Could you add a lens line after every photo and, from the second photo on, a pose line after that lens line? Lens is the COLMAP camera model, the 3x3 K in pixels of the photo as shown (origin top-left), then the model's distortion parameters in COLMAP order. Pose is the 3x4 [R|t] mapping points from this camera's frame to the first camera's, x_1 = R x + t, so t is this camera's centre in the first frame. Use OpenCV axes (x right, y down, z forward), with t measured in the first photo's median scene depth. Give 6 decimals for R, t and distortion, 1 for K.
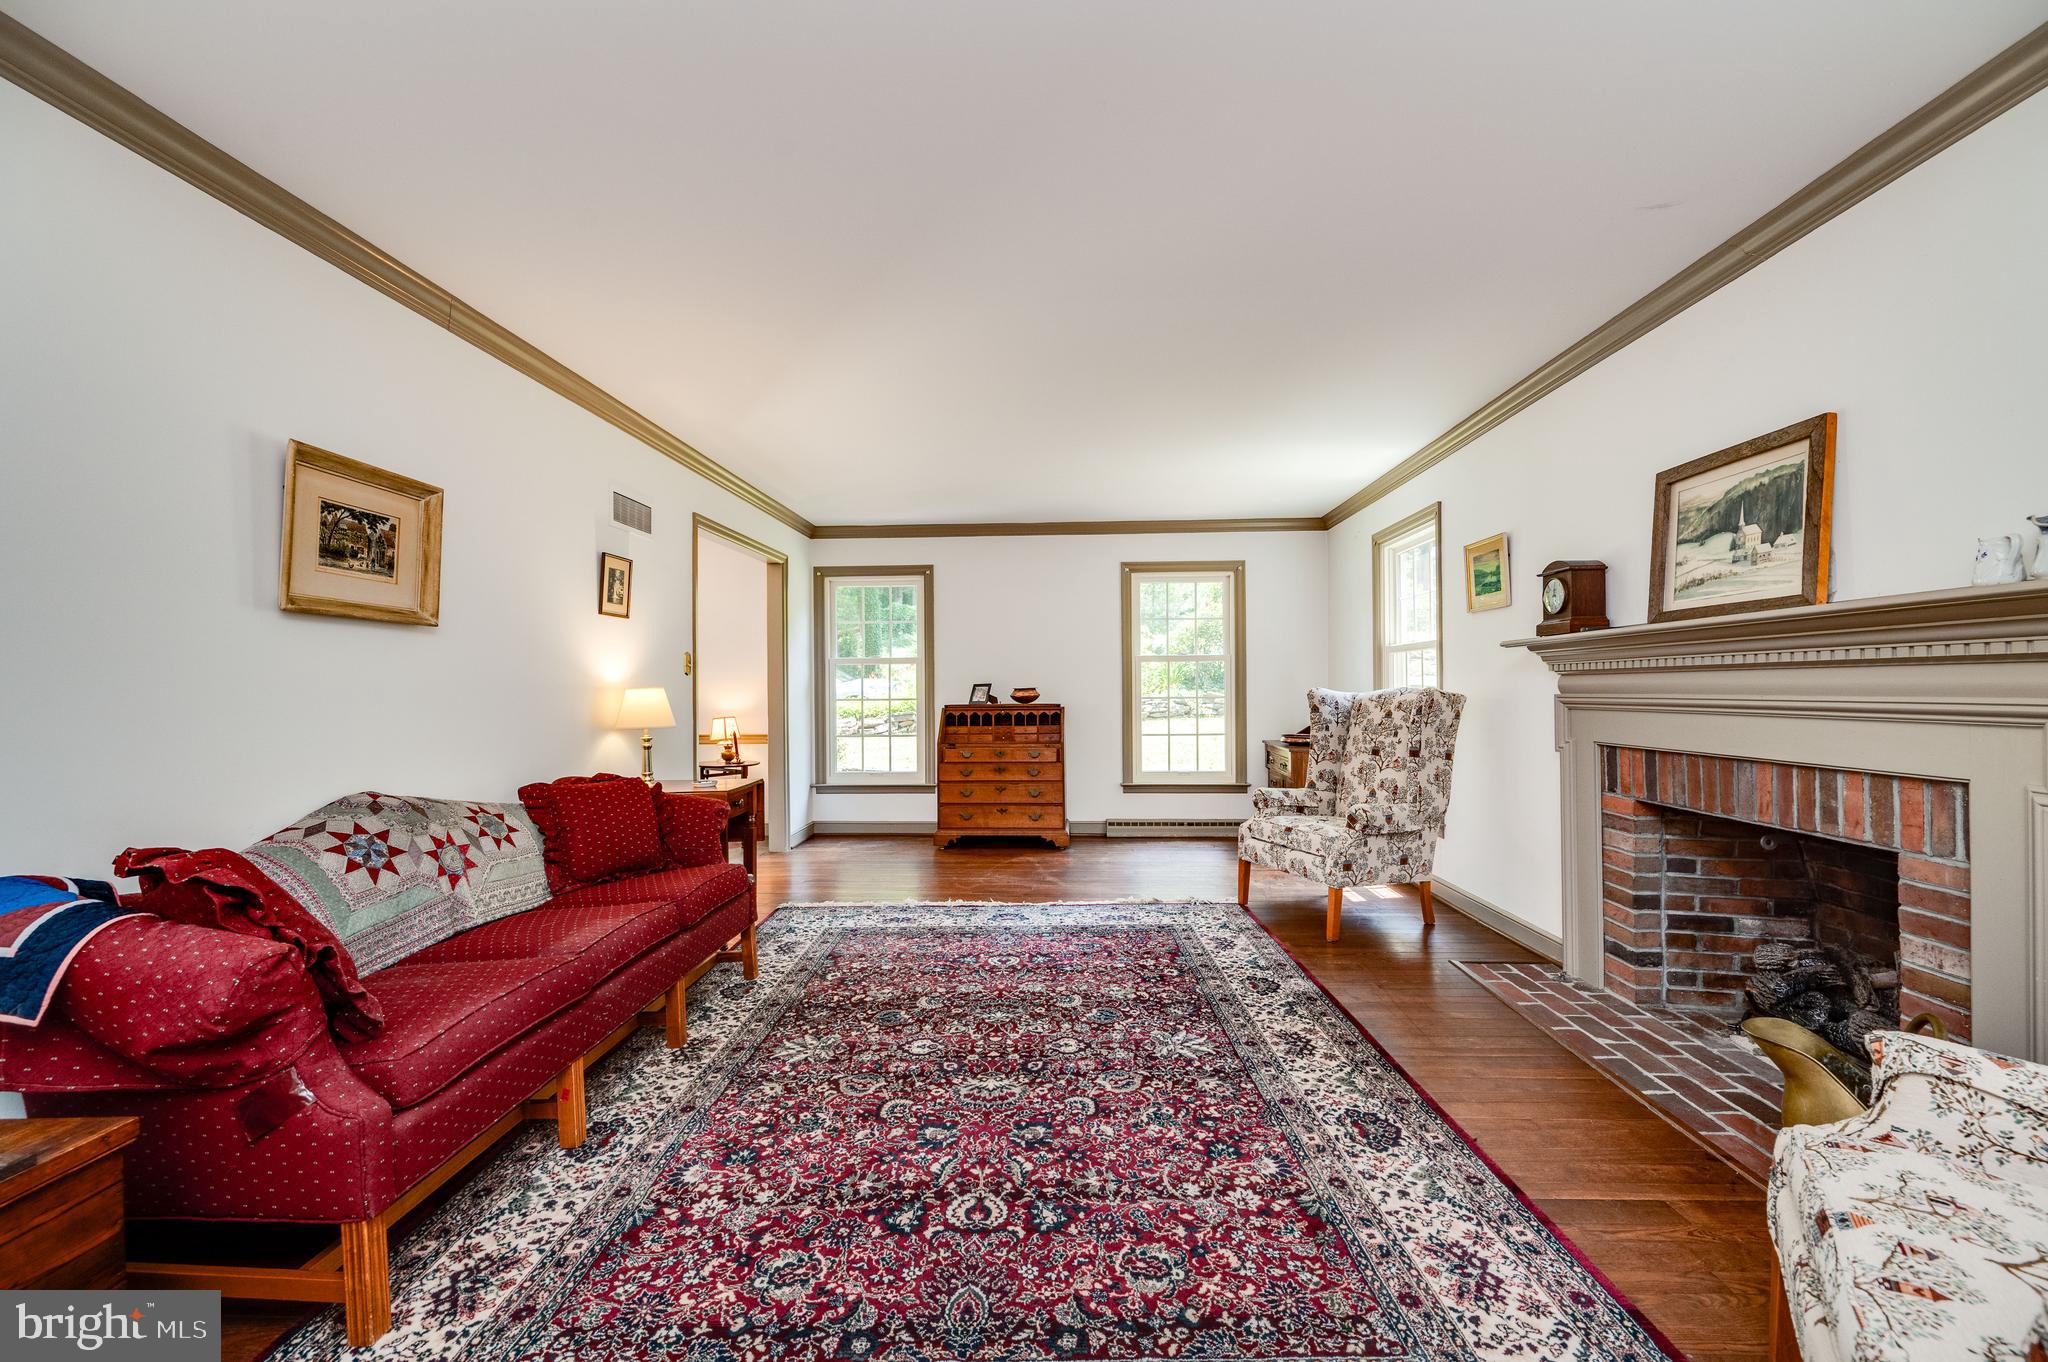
lens RADIAL K [[766.4, 0, 1024.0], [0, 766.4, 681.0], [0, 0, 1]] dist [-0.001188, -0.000116]
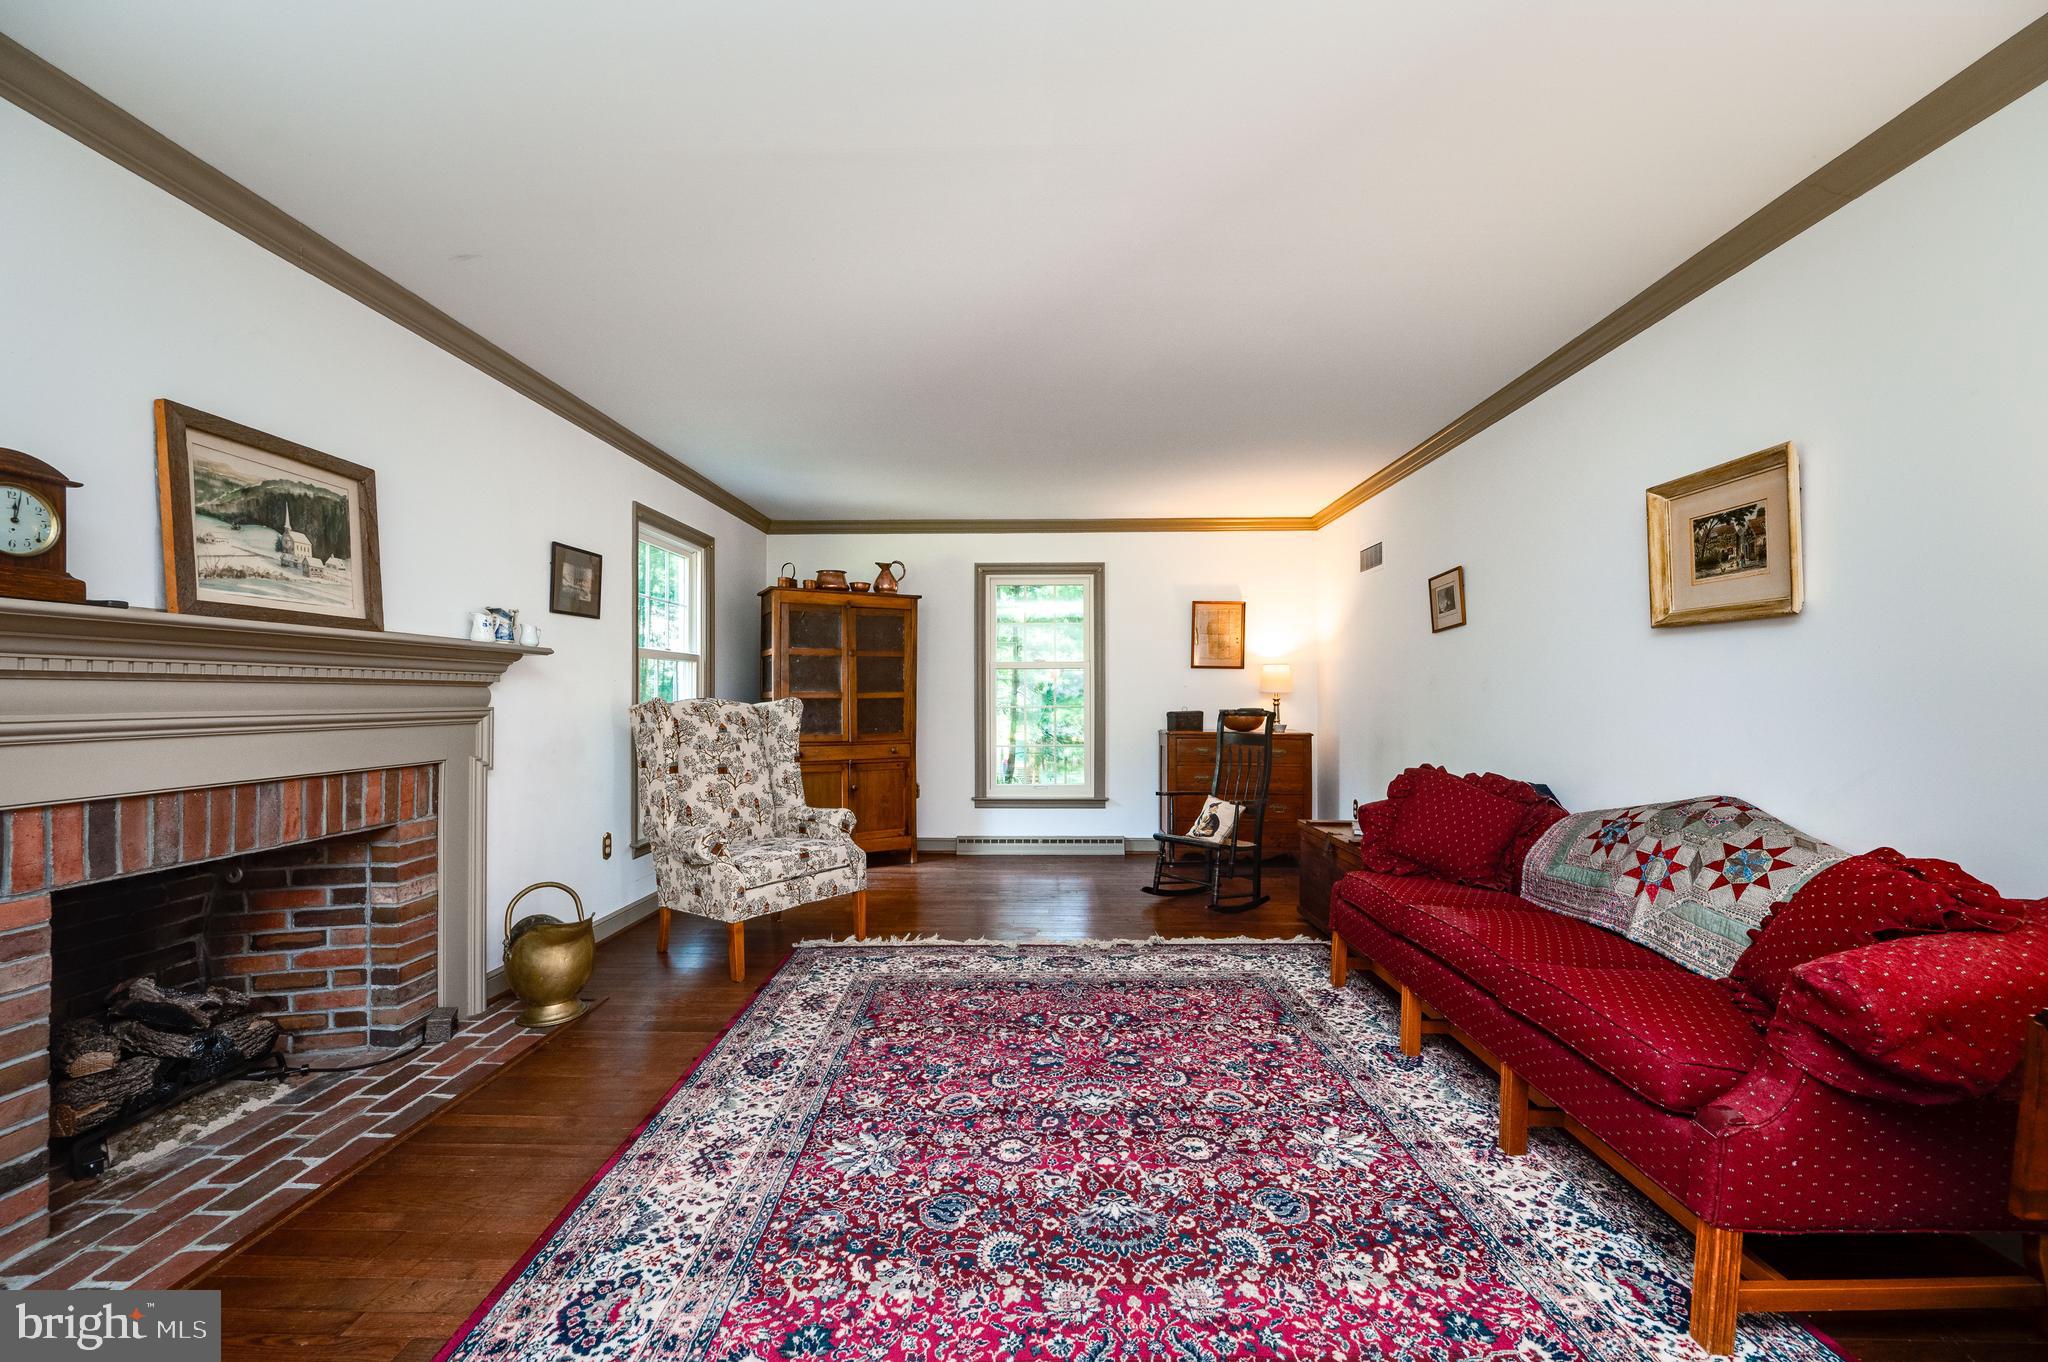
lens RADIAL K [[823.2, 0, 1012.4], [0, 823.2, 697.0], [0, 0, 1]] dist [-0.002749, -0.000373]
pose [[-0.999877, 0.008759, -0.012986, 0.066695], [0.008882, 0.999916, -0.009426, 0.019321], [0.012902, -0.009540, -0.999871, 1.969165]]
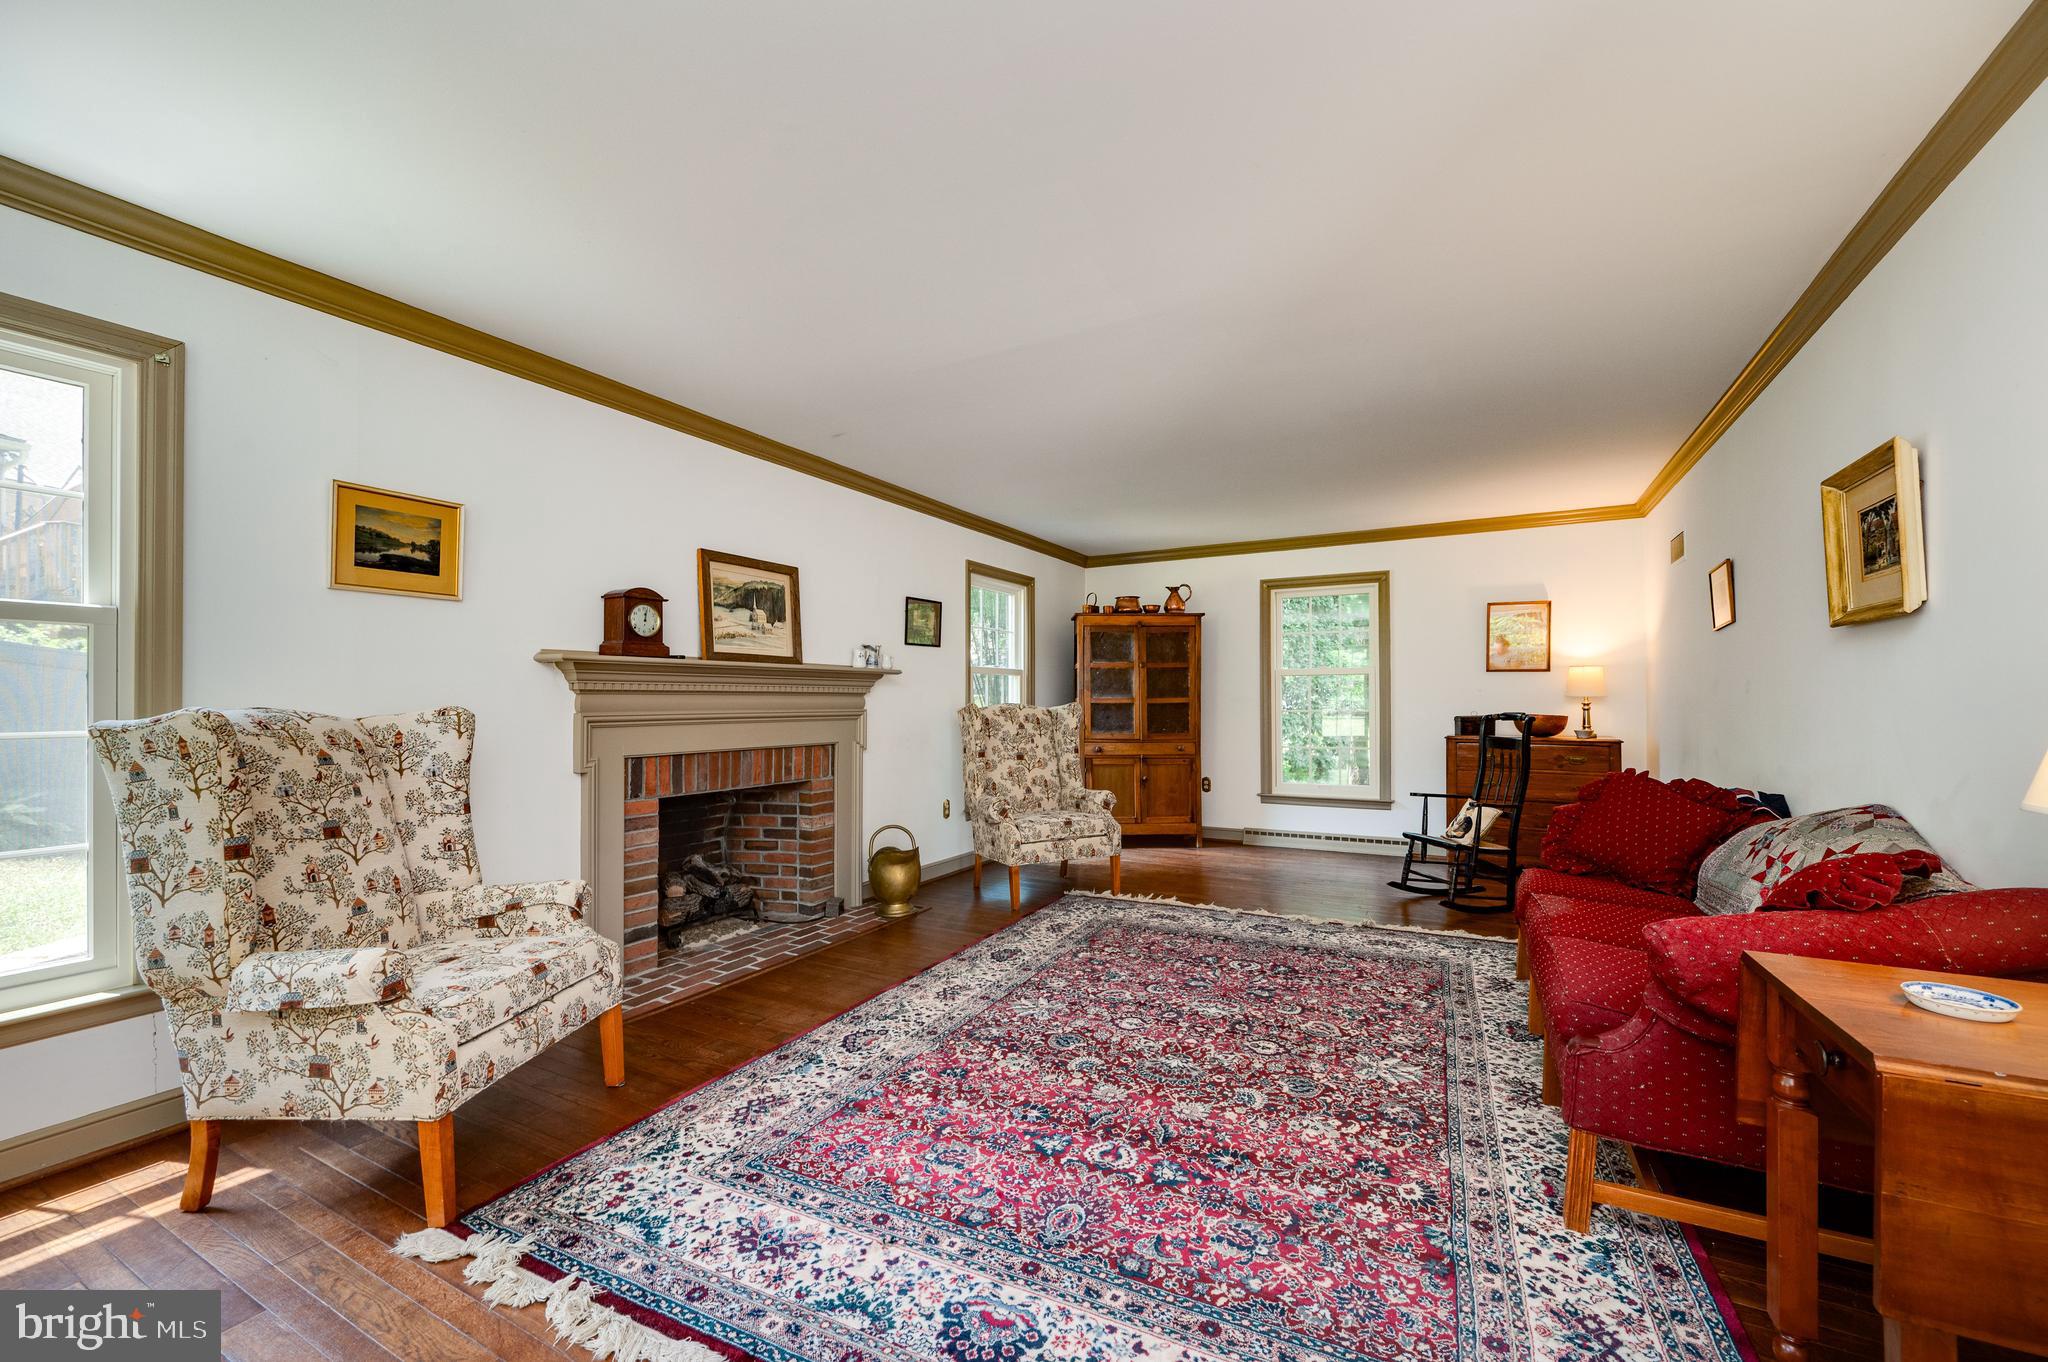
lens RADIAL K [[823.2, 0, 1012.4], [0, 823.2, 697.0], [0, 0, 1]] dist [-0.002749, -0.000373]
pose [[-0.891094, 0.013870, 0.453608, -0.359685], [0.005706, 0.999796, -0.019362, 0.027094], [-0.453784, -0.014665, -0.890991, 2.285799]]
